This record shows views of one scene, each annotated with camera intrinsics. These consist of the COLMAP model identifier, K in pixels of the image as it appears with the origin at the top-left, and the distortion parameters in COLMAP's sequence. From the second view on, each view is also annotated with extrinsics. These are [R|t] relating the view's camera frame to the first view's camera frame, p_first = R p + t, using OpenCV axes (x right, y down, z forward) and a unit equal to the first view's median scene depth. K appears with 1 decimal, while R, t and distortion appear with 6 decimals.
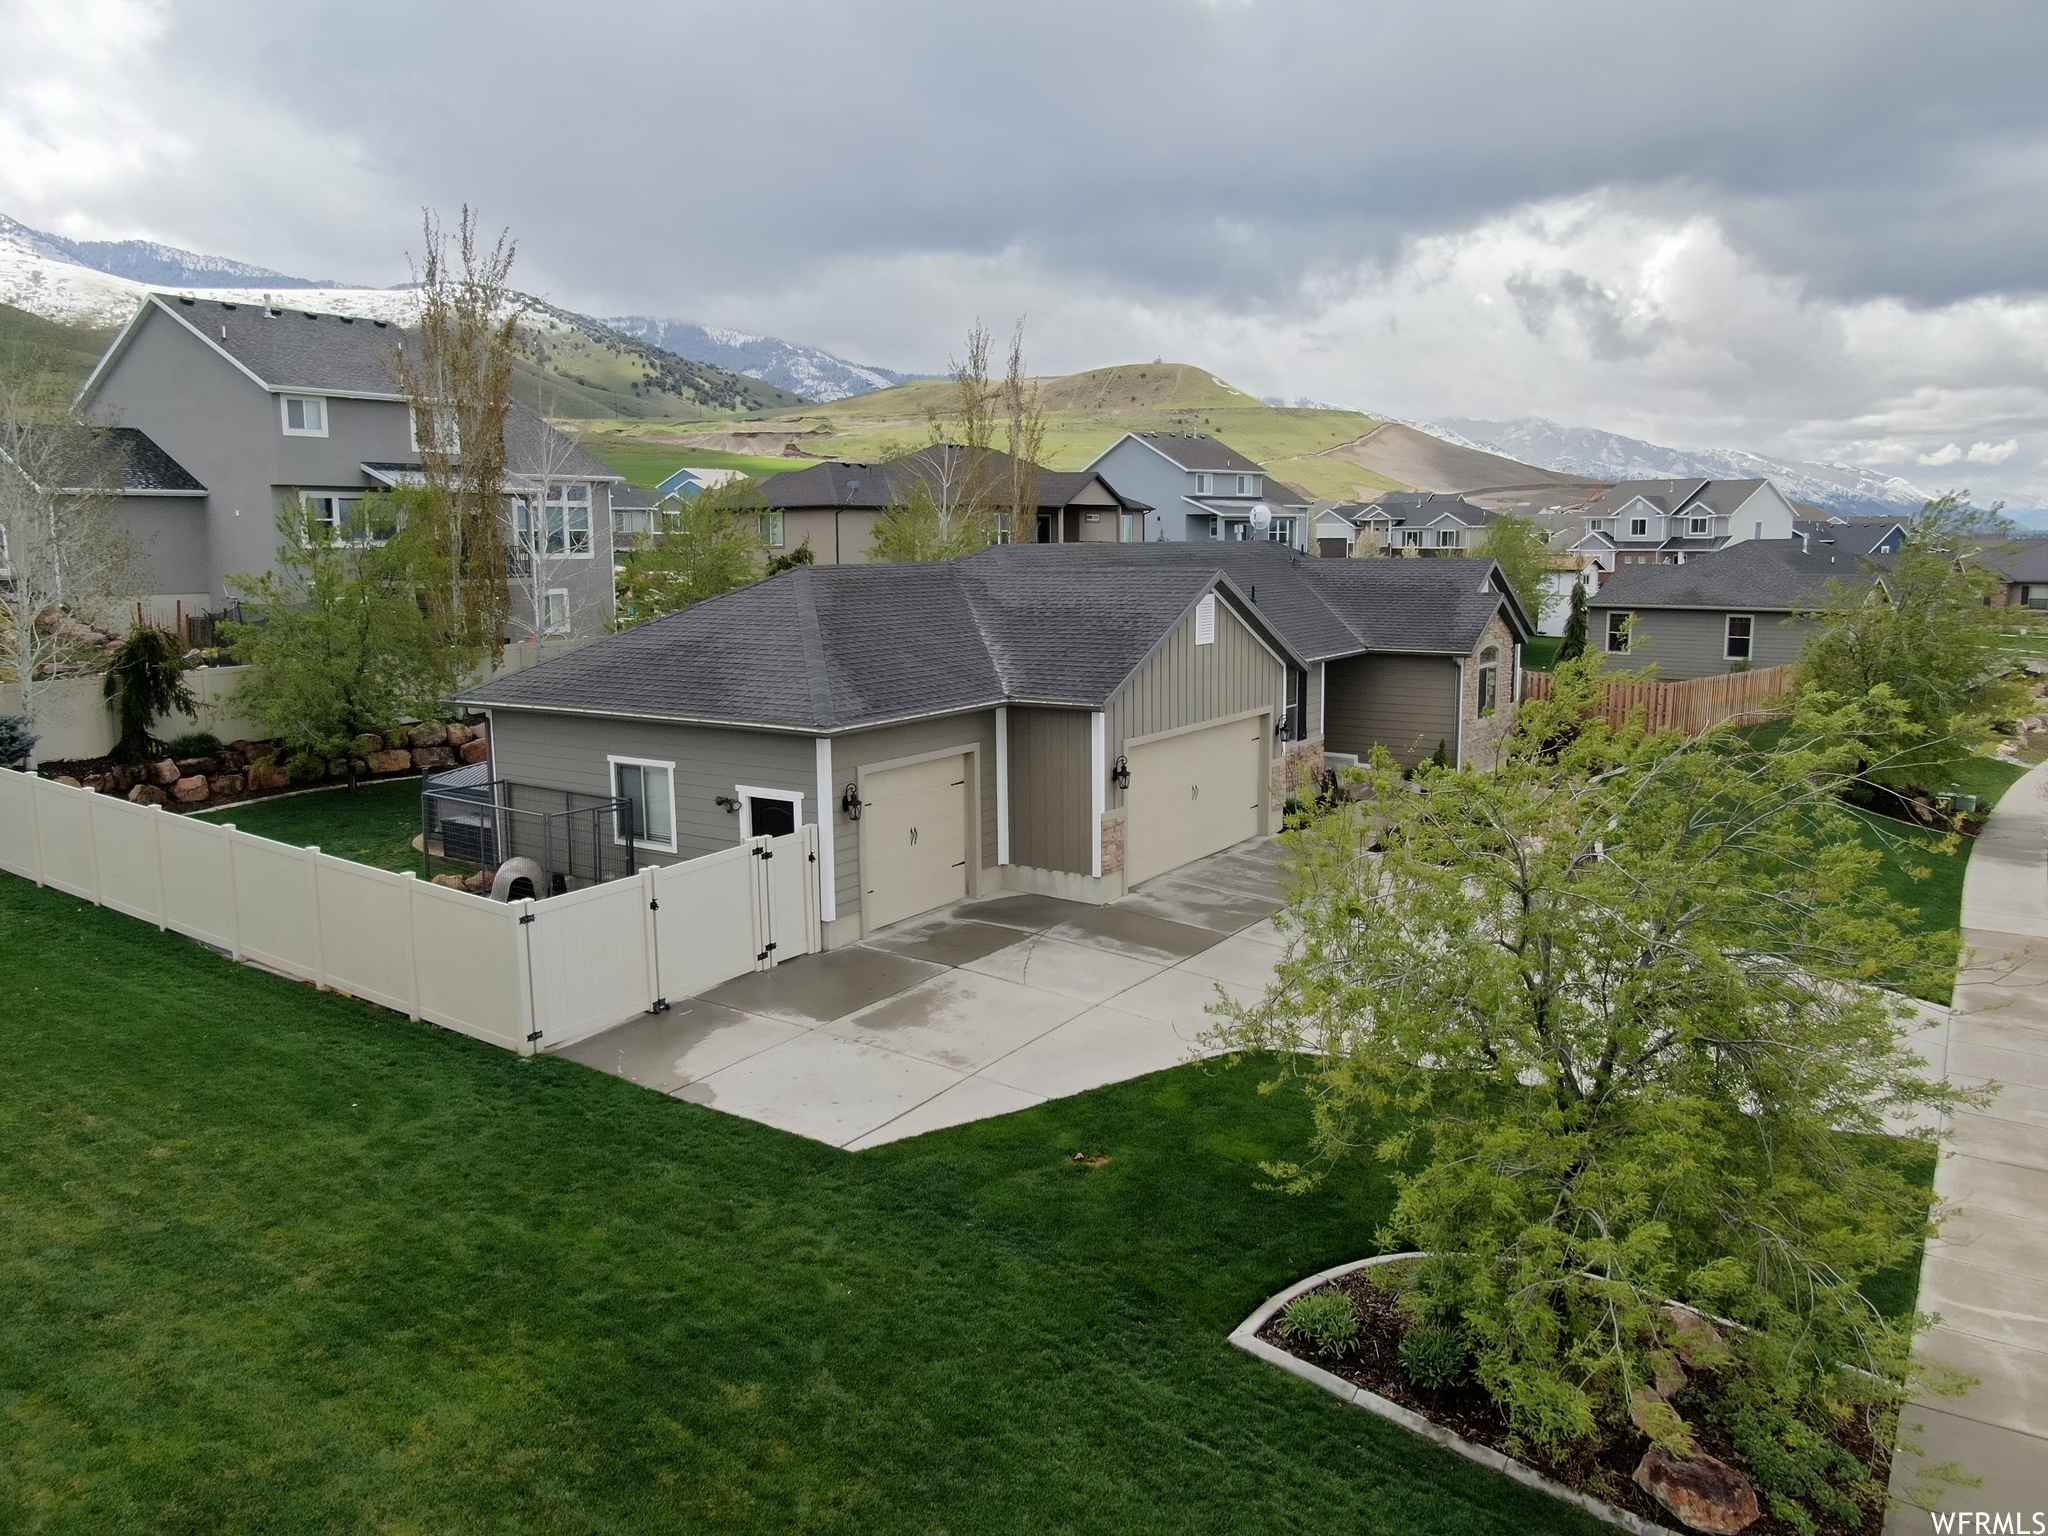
lens RADIAL K [[1467.1, 0, 1026.4], [0, 1467.1, 777.2], [0, 0, 1]] dist [-0.025318, 0.010536]
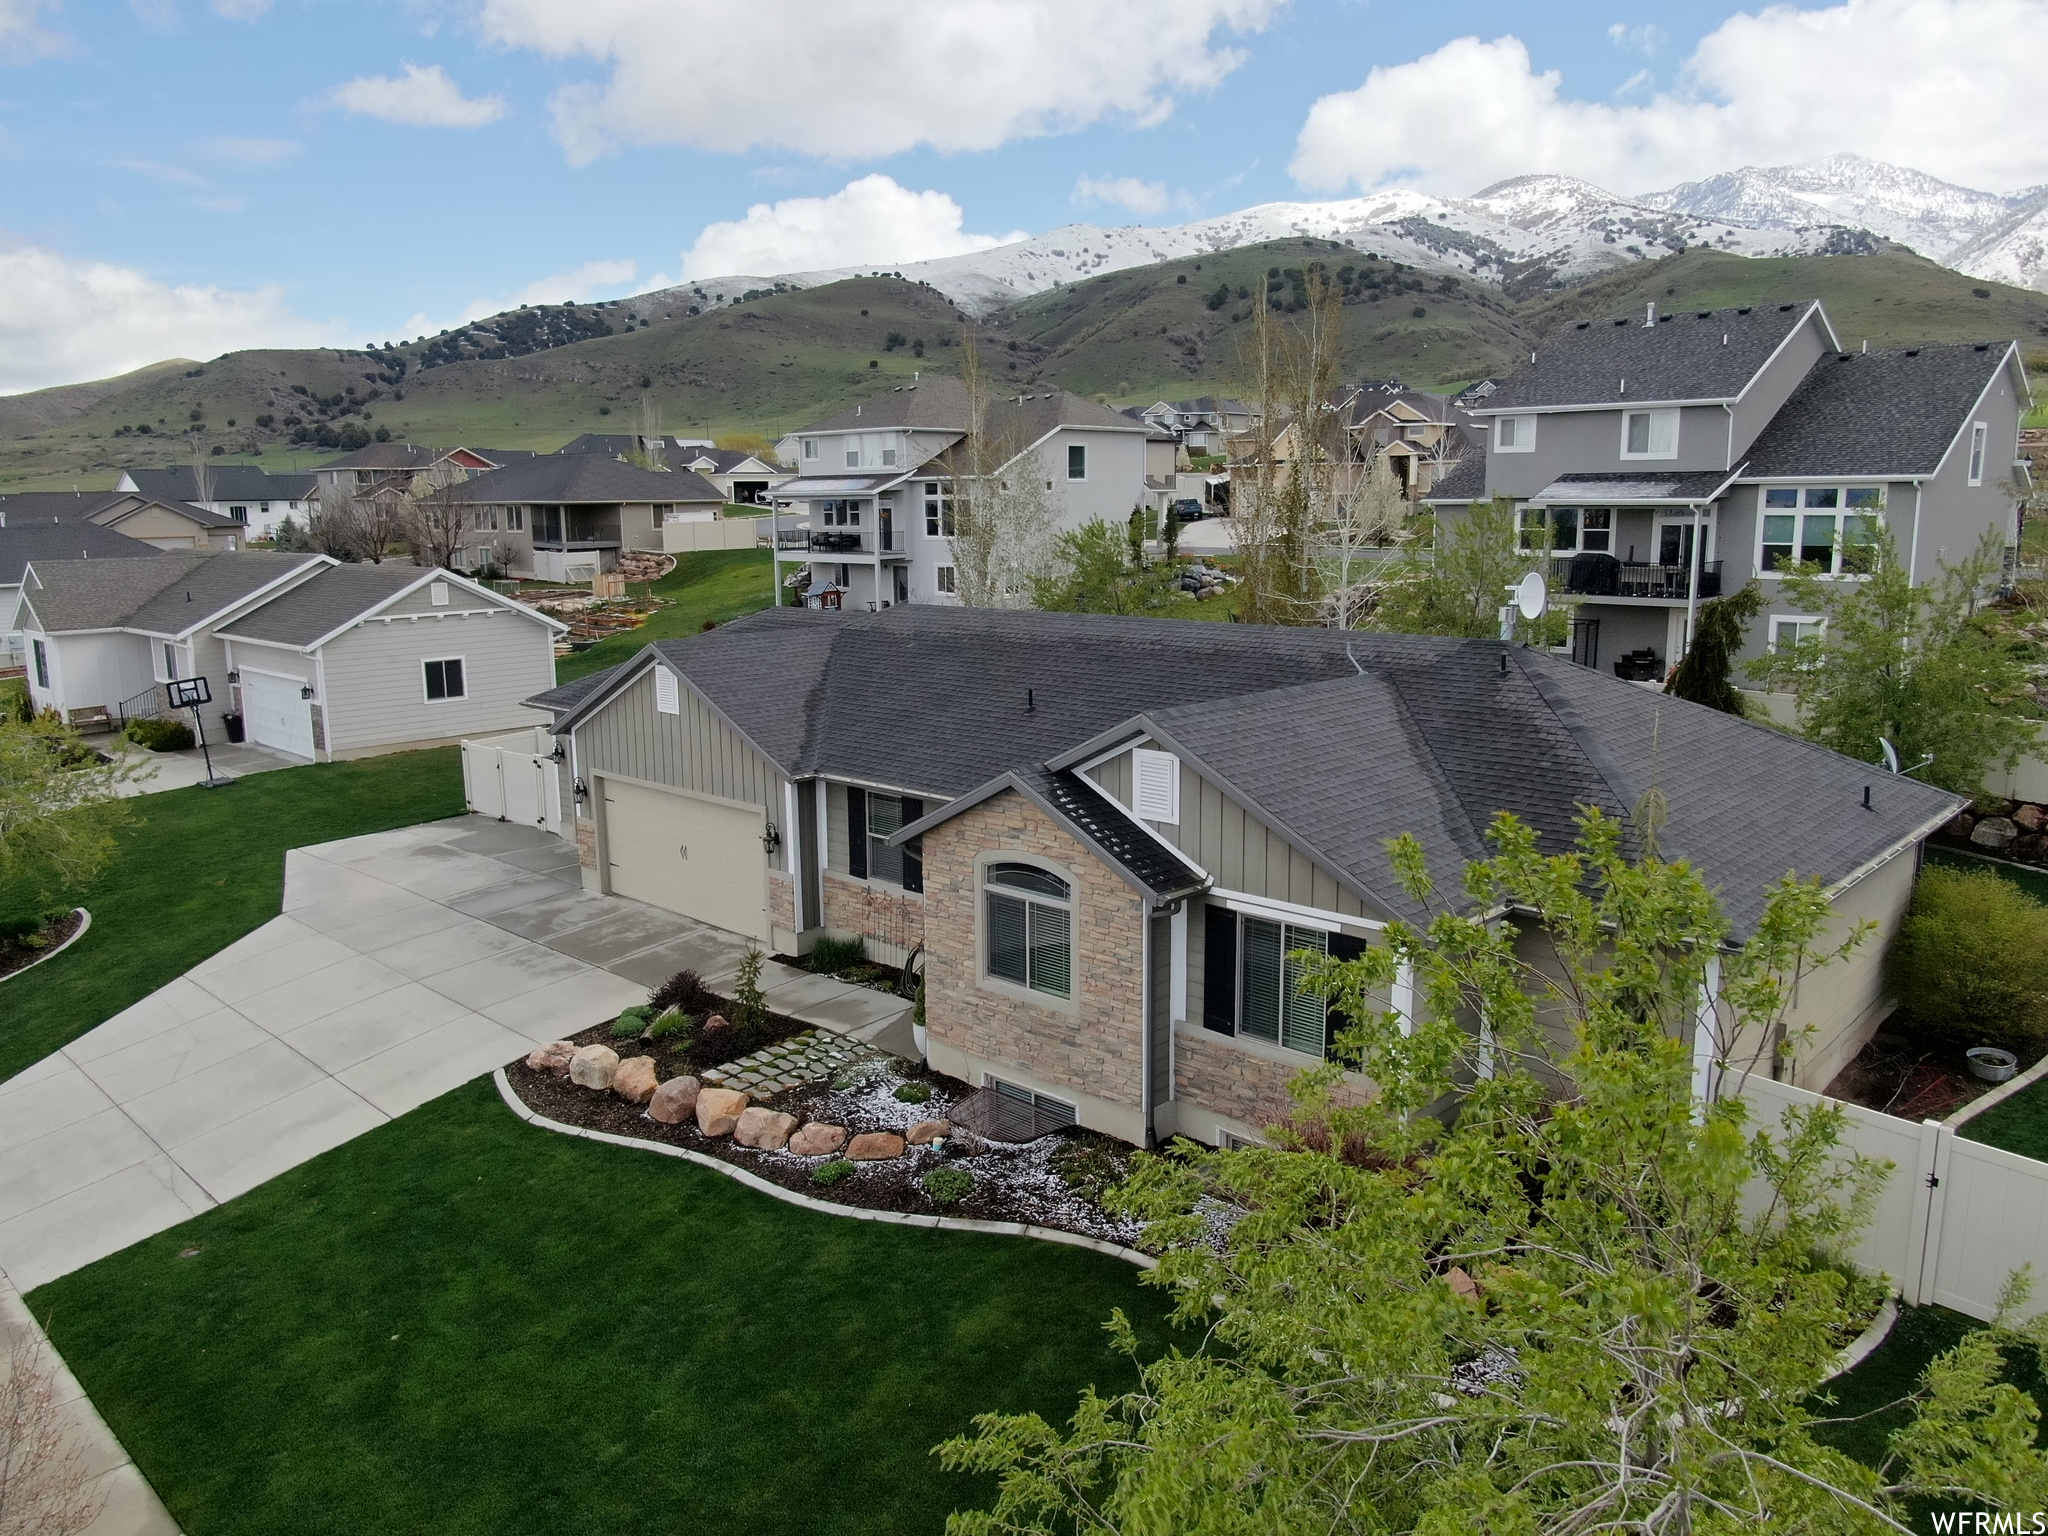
lens RADIAL K [[1467.1, 0, 1028.4], [0, 1467.1, 751.6], [0, 0, 1]] dist [-0.025318, 0.010536]
pose [[-0.172987, 0.179890, -0.968357, 0.988800], [-0.145231, 0.967773, 0.205726, -0.285834], [0.974158, 0.176223, -0.141287, 1.265190]]
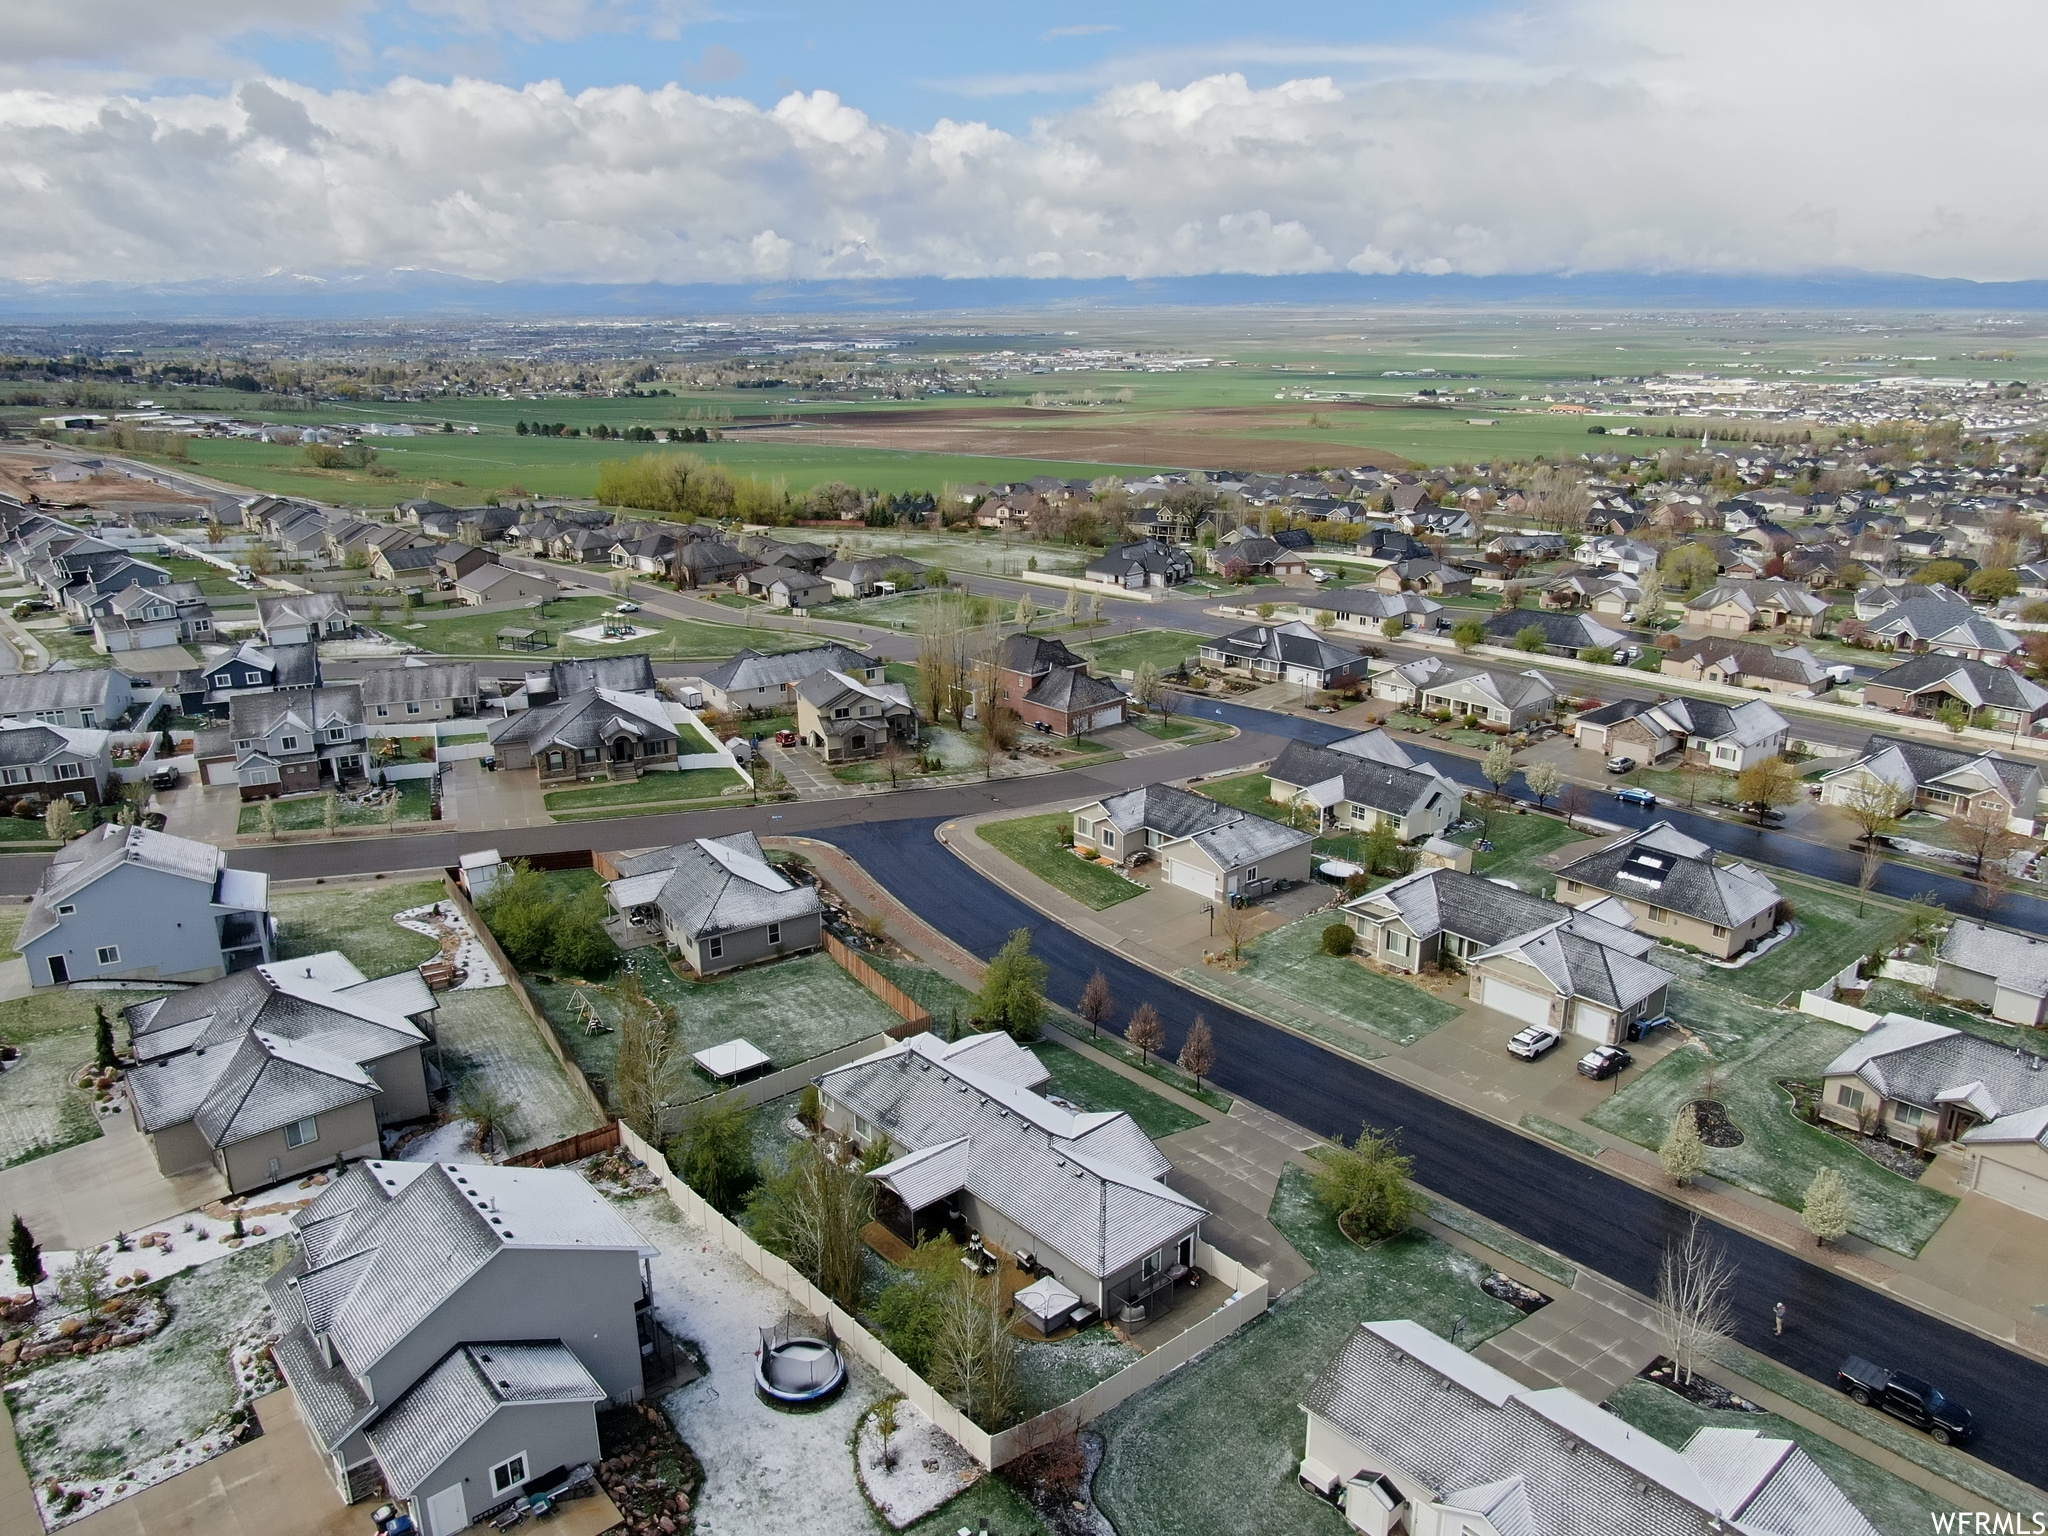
lens RADIAL K [[1467.1, 0, 1031.5], [0, 1467.1, 754.0], [0, 0, 1]] dist [-0.025318, 0.010536]
pose [[0.255561, -0.283985, 0.924144, -2.538055], [0.161802, 0.954967, 0.248712, -1.627062], [-0.953157, 0.085967, 0.290002, 0.129836]]
